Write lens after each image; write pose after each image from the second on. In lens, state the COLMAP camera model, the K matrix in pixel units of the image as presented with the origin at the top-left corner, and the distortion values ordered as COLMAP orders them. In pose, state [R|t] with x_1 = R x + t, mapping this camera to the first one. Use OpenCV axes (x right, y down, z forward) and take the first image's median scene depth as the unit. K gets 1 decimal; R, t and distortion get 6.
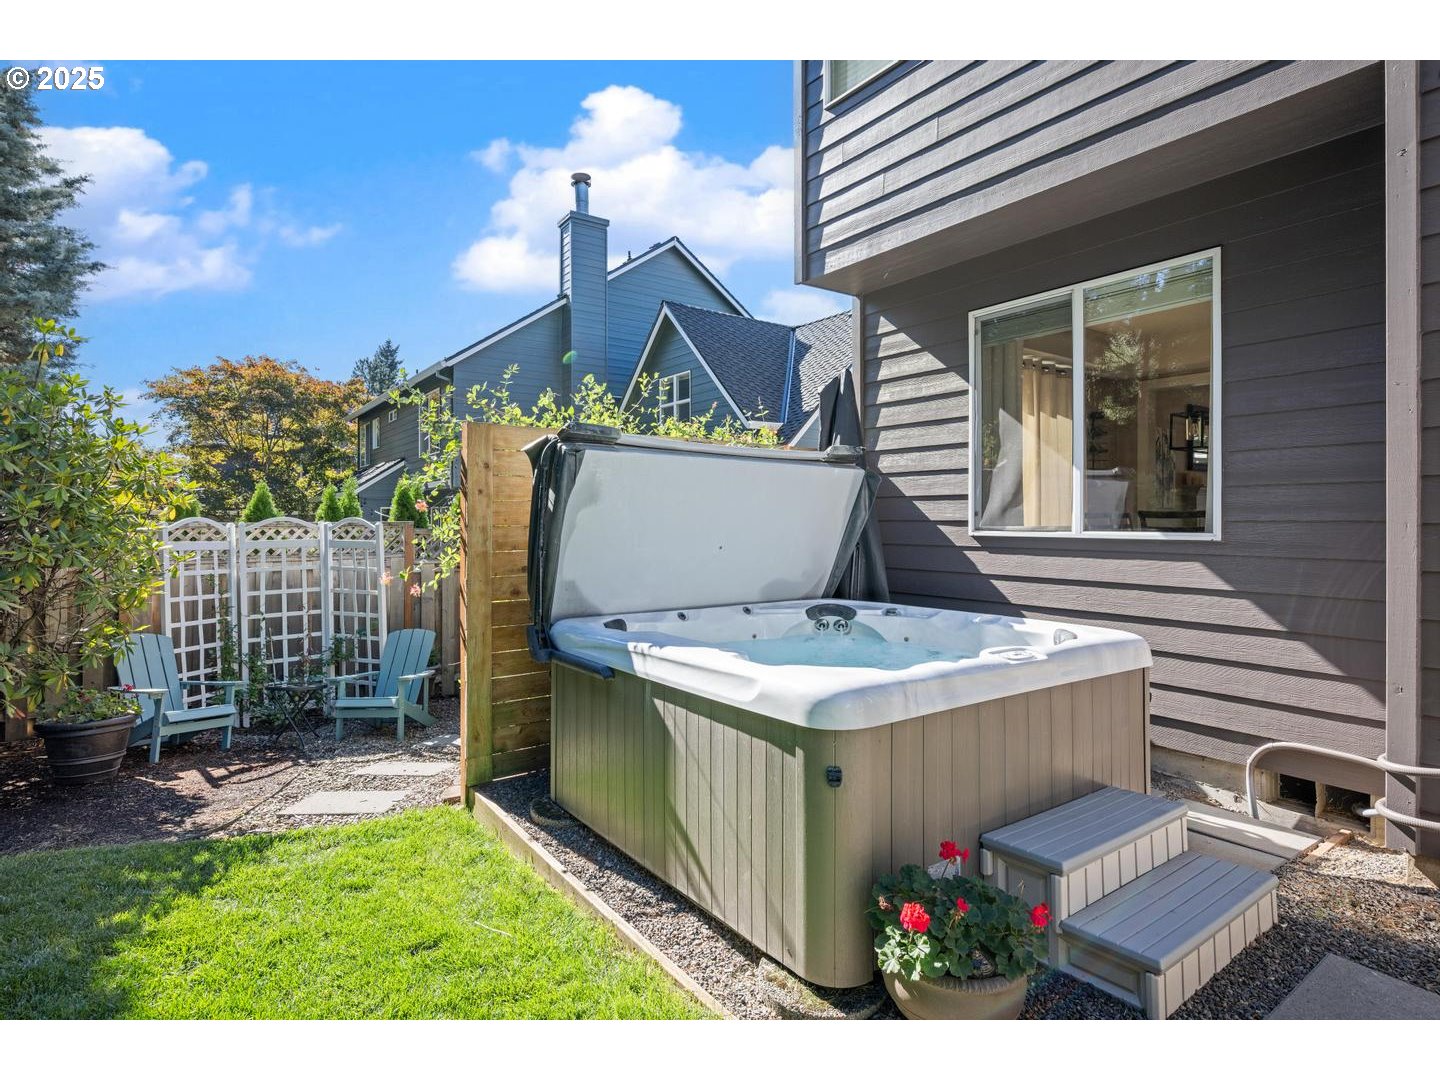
lens RADIAL K [[748.7, 0, 717.6], [0, 748.7, 524.6], [0, 0, 1]] dist [0.006439, 0.000481]
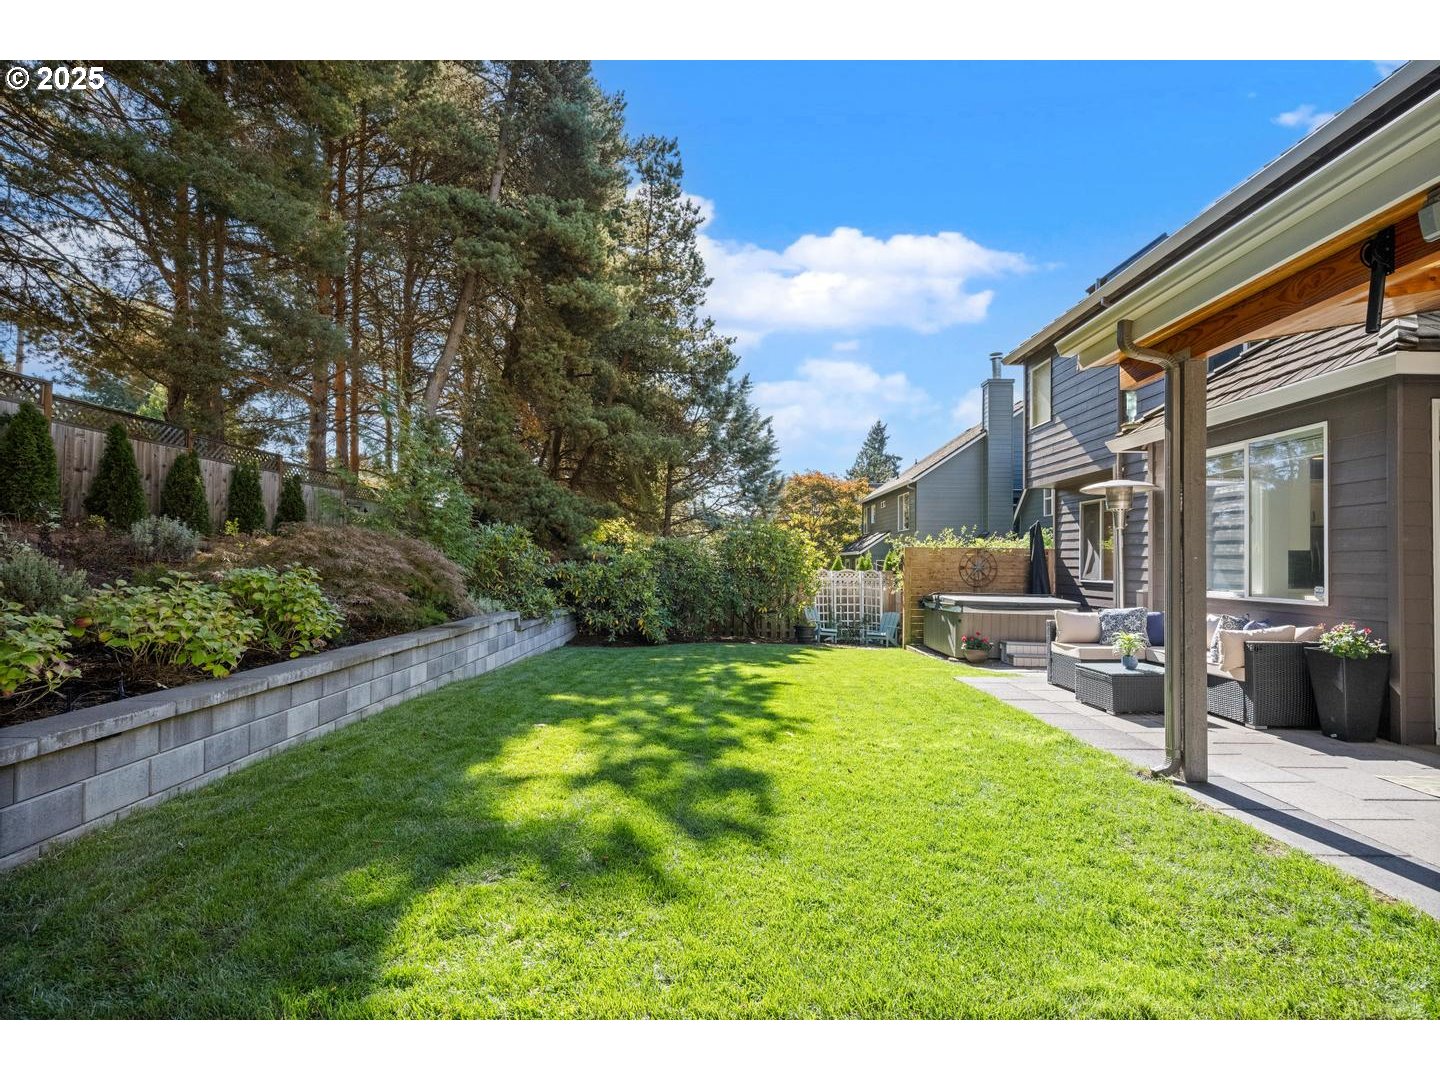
lens RADIAL K [[709.4, 0, 715.2], [0, 709.4, 551.0], [0, 0, 1]] dist [-0.002457, 0.001022]
pose [[0.803724, 0.001280, -0.595001, 0.572107], [-0.014449, 0.999745, -0.017366, -0.024114], [0.594827, 0.022555, 0.803537, -1.363249]]
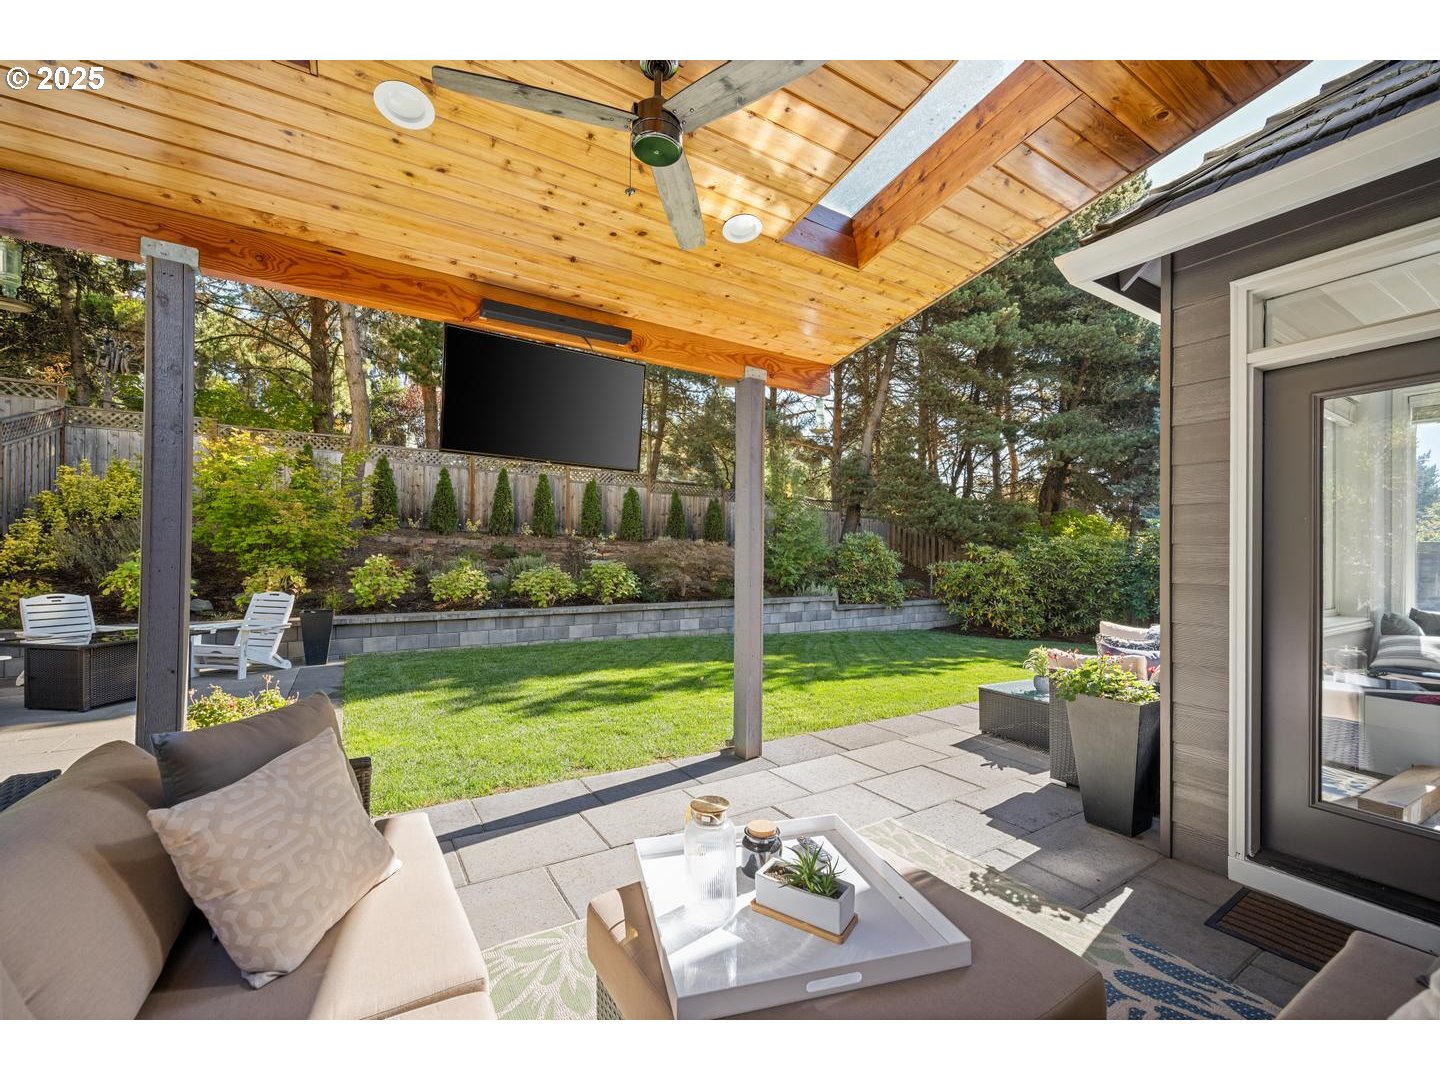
lens RADIAL K [[591.6, 0, 715.8], [0, 591.6, 554.5], [0, 0, 1]] dist [-0.002496, -0.000481]
pose [[-0.070461, 0.002221, -0.997512, 1.091335], [-0.014961, 0.999883, 0.003283, -0.038558], [0.997402, 0.015156, -0.070419, -0.637309]]
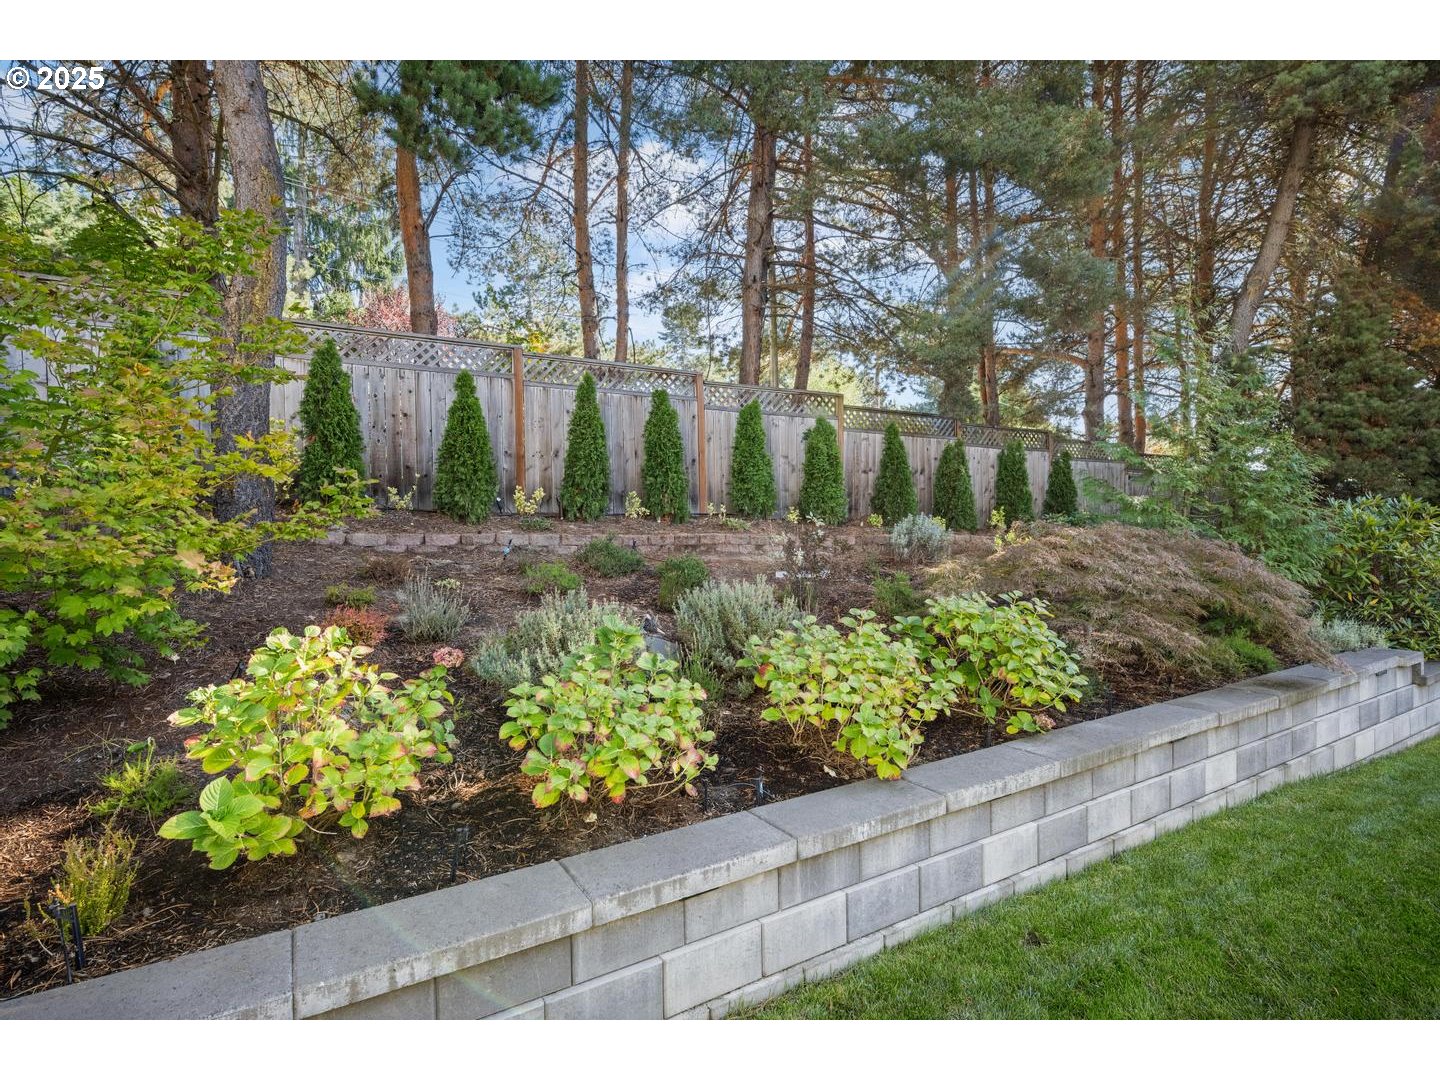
lens RADIAL K [[709.4, 0, 724.7], [0, 709.4, 539.0], [0, 0, 1]] dist [-0.002457, 0.001022]
pose [[-0.082810, 0.016558, -0.996428, 0.270808], [0.007147, 0.999846, 0.016021, -0.071970], [0.996540, -0.005795, -0.082916, -1.172289]]
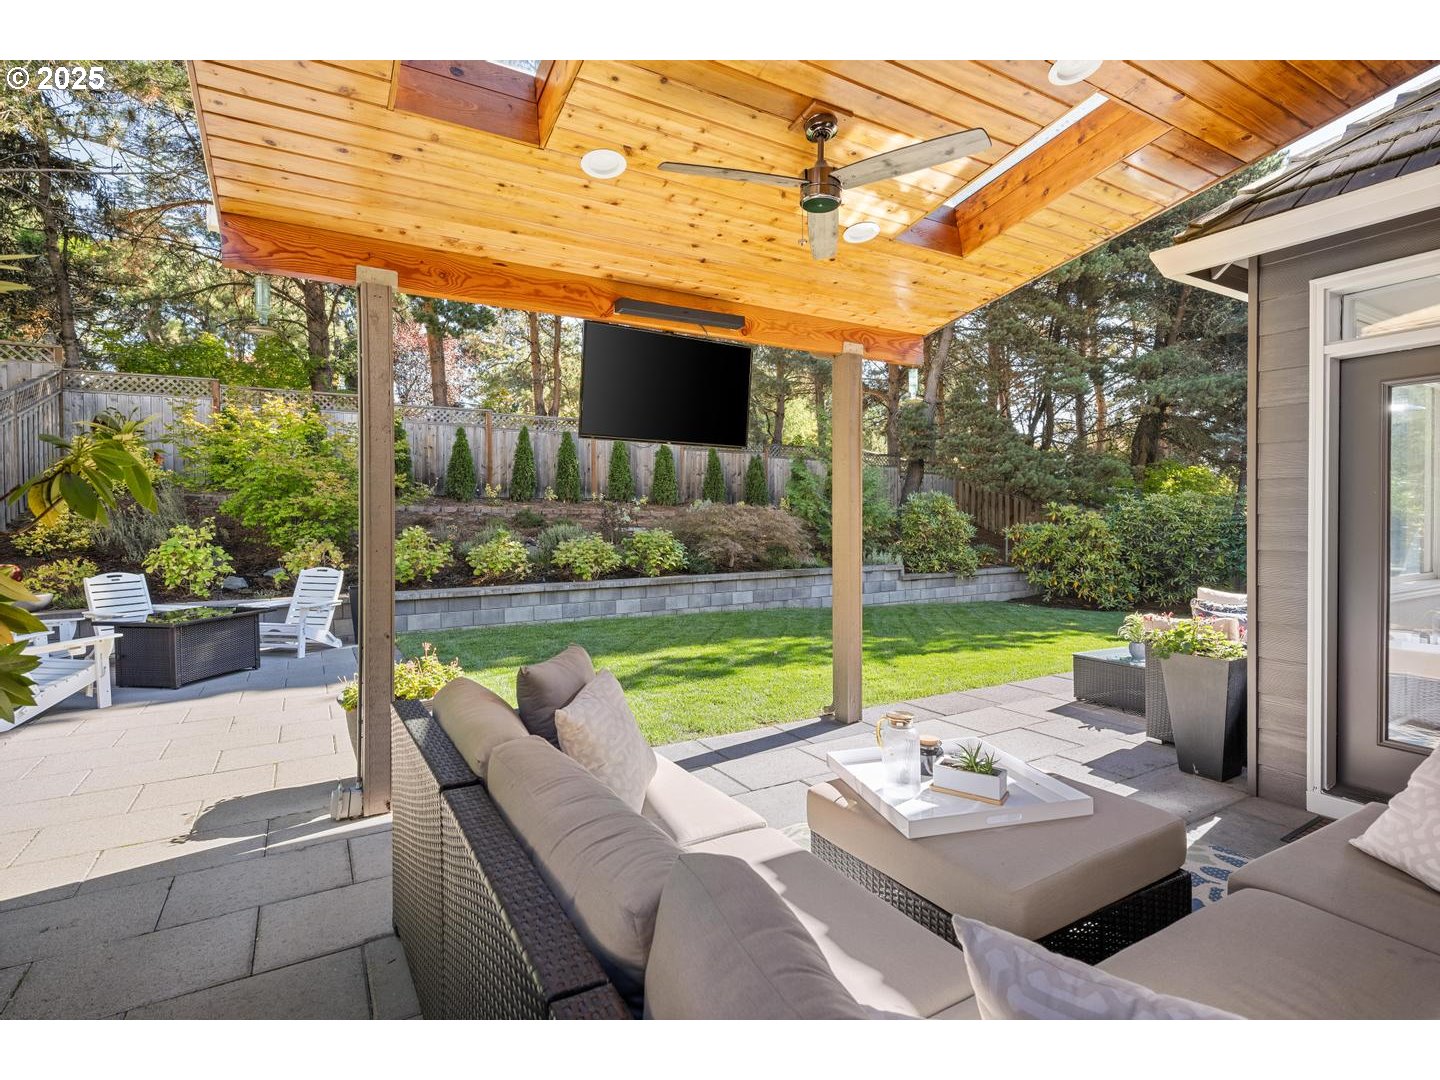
lens RADIAL K [[709.4, 0, 720.2], [0, 709.4, 531.1], [0, 0, 1]] dist [-0.002457, 0.001022]
pose [[-0.094714, 0.023961, -0.995216, 1.225430], [-0.000848, 0.999708, 0.024150, -0.048192], [0.995504, 0.003131, -0.094666, -0.702426]]
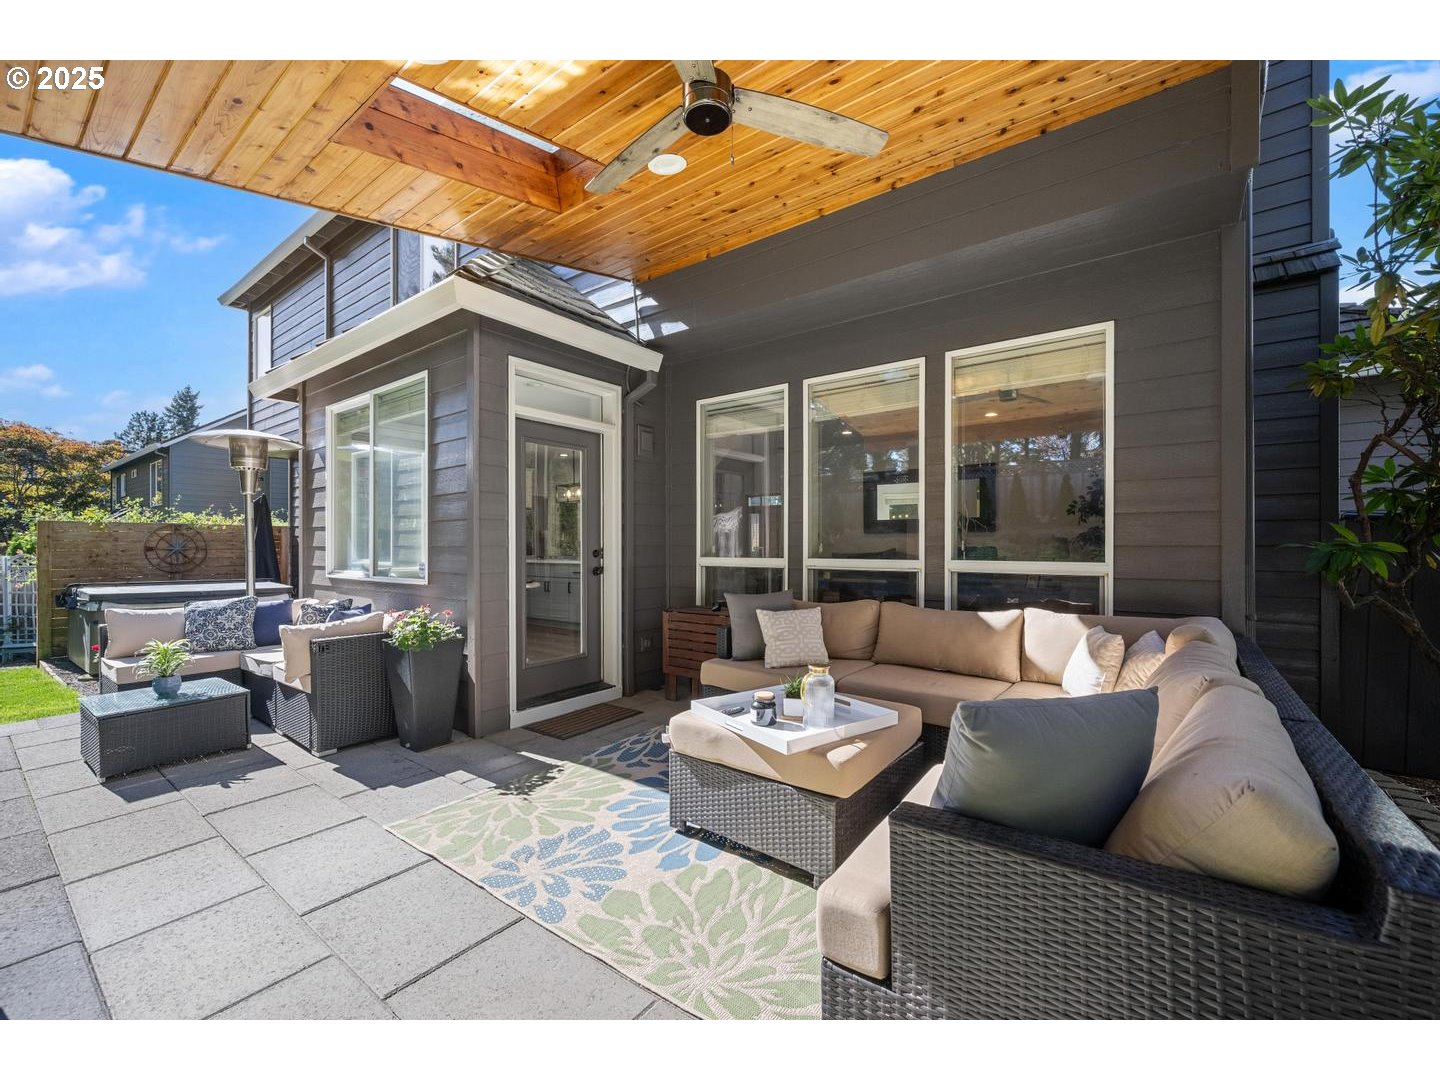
lens RADIAL K [[591.6, 0, 725.9], [0, 591.6, 546.7], [0, 0, 1]] dist [-0.002496, -0.000481]
pose [[0.954181, 0.003198, 0.299211, 0.755247], [-0.001431, 0.999980, -0.006126, -0.020211], [-0.299225, 0.005417, 0.954167, -0.947059]]
